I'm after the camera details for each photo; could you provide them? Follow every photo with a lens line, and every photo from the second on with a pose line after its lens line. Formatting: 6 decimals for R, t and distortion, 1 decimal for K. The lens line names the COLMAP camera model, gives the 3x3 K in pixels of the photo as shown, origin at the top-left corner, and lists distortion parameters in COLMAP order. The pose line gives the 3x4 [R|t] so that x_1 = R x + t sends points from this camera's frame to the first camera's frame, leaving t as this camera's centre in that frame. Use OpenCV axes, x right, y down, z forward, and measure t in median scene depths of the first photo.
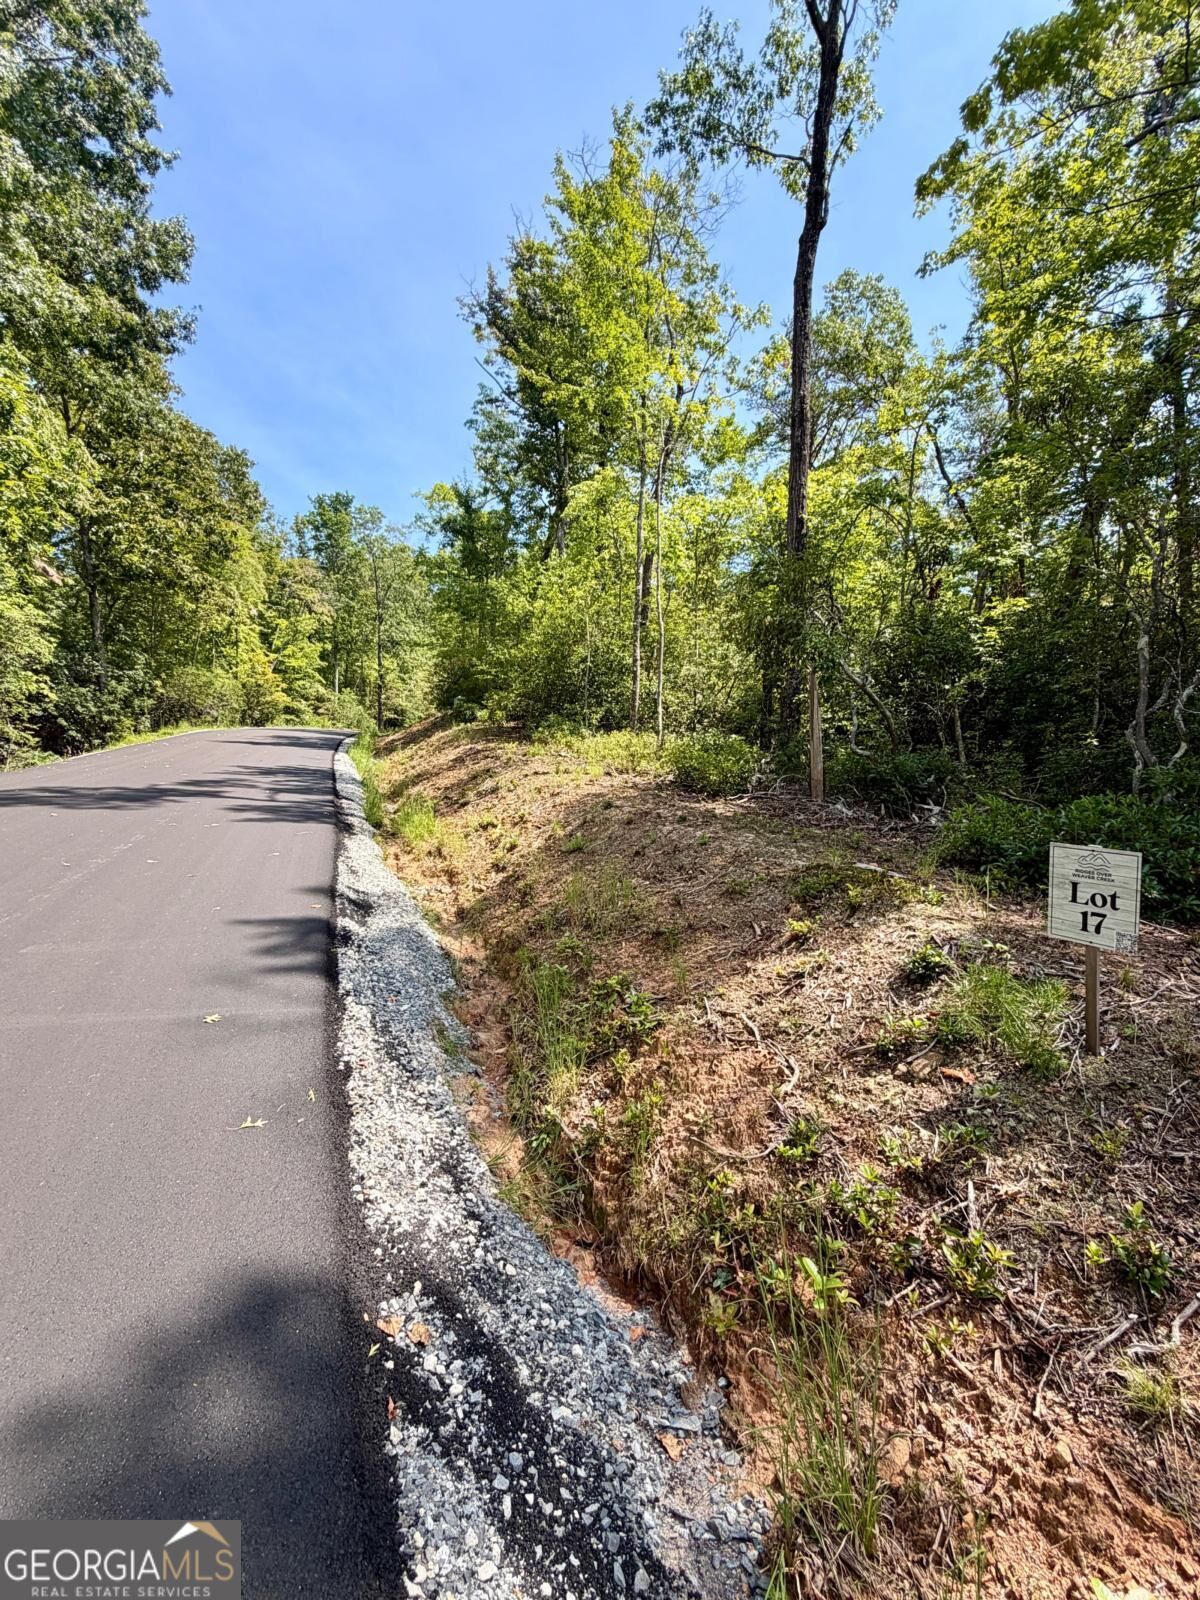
lens RADIAL K [[733.6, 0, 600.0], [0, 733.6, 800.0], [0, 0, 1]] dist [0.001340, 0.000281]
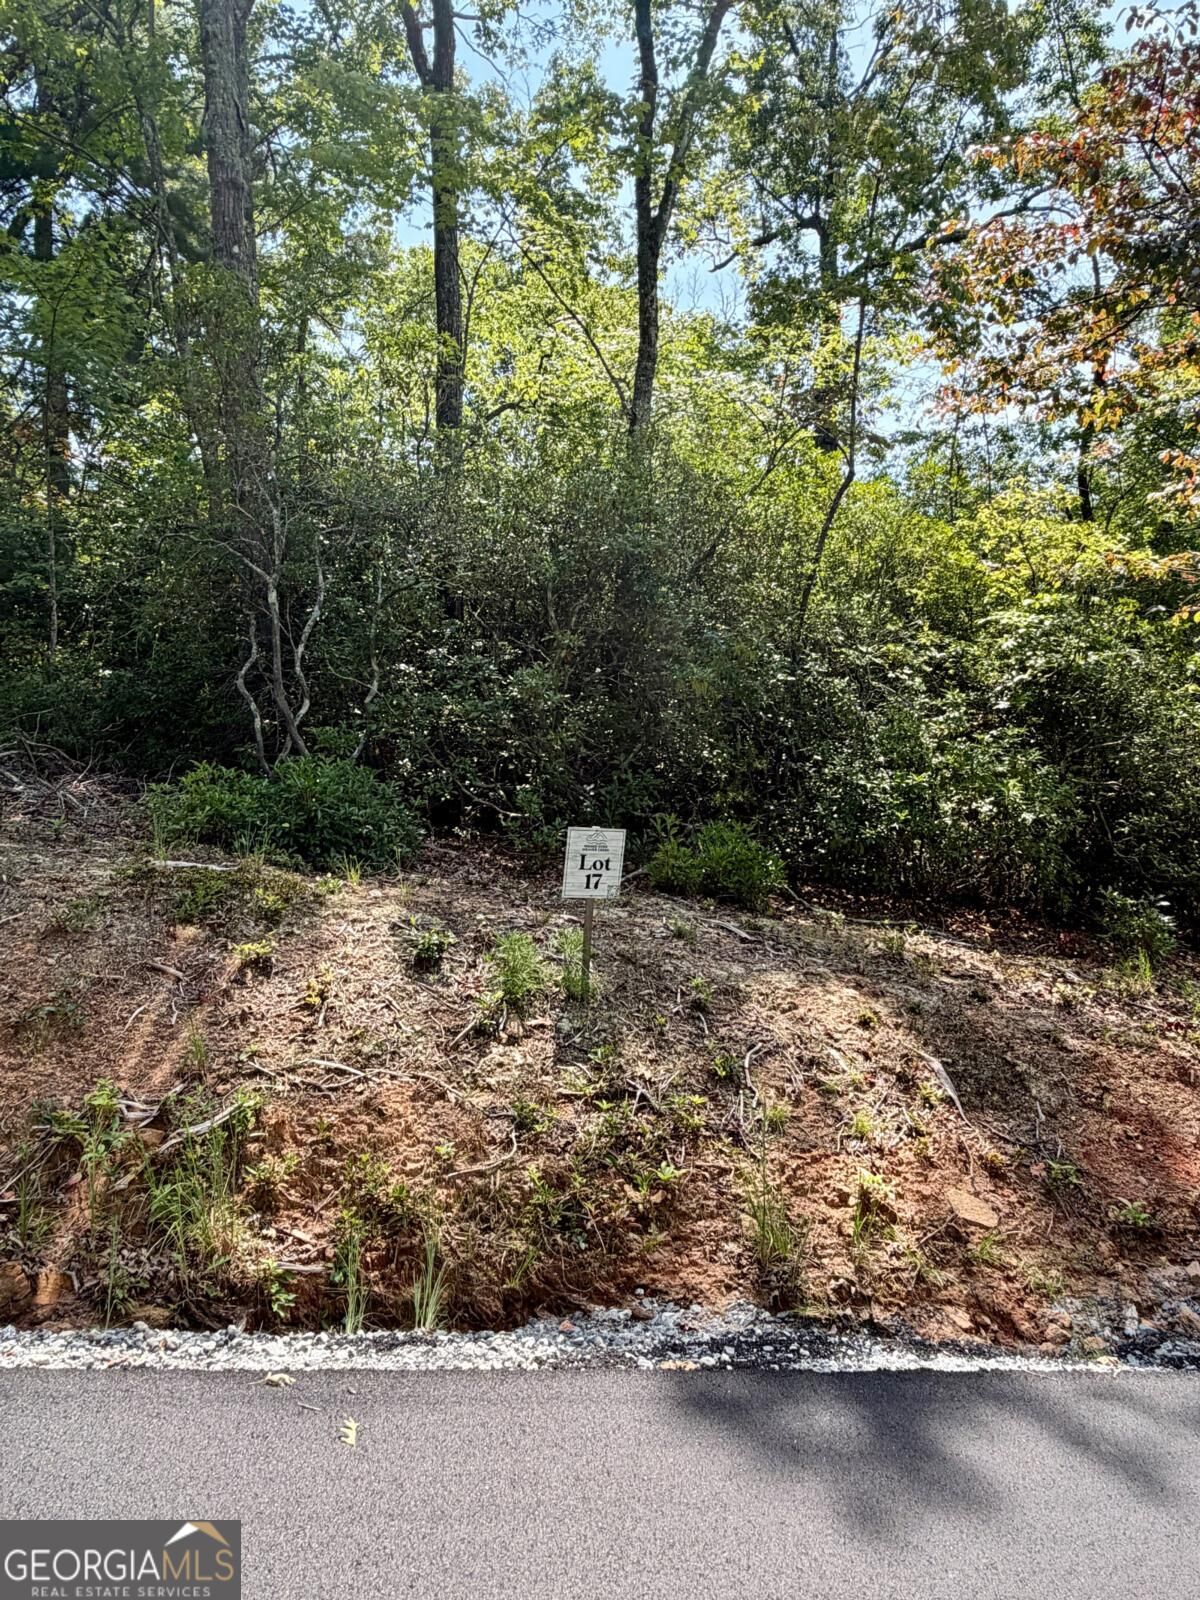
lens RADIAL K [[1031.6, 0, 600.0], [0, 1031.6, 800.0], [0, 0, 1]] dist [-0.000134, -0.000108]
pose [[0.179463, -0.102794, 0.978379, -1.236190], [-0.014441, 0.994143, 0.107100, -0.198609], [-0.983659, -0.033350, 0.176928, 0.643947]]
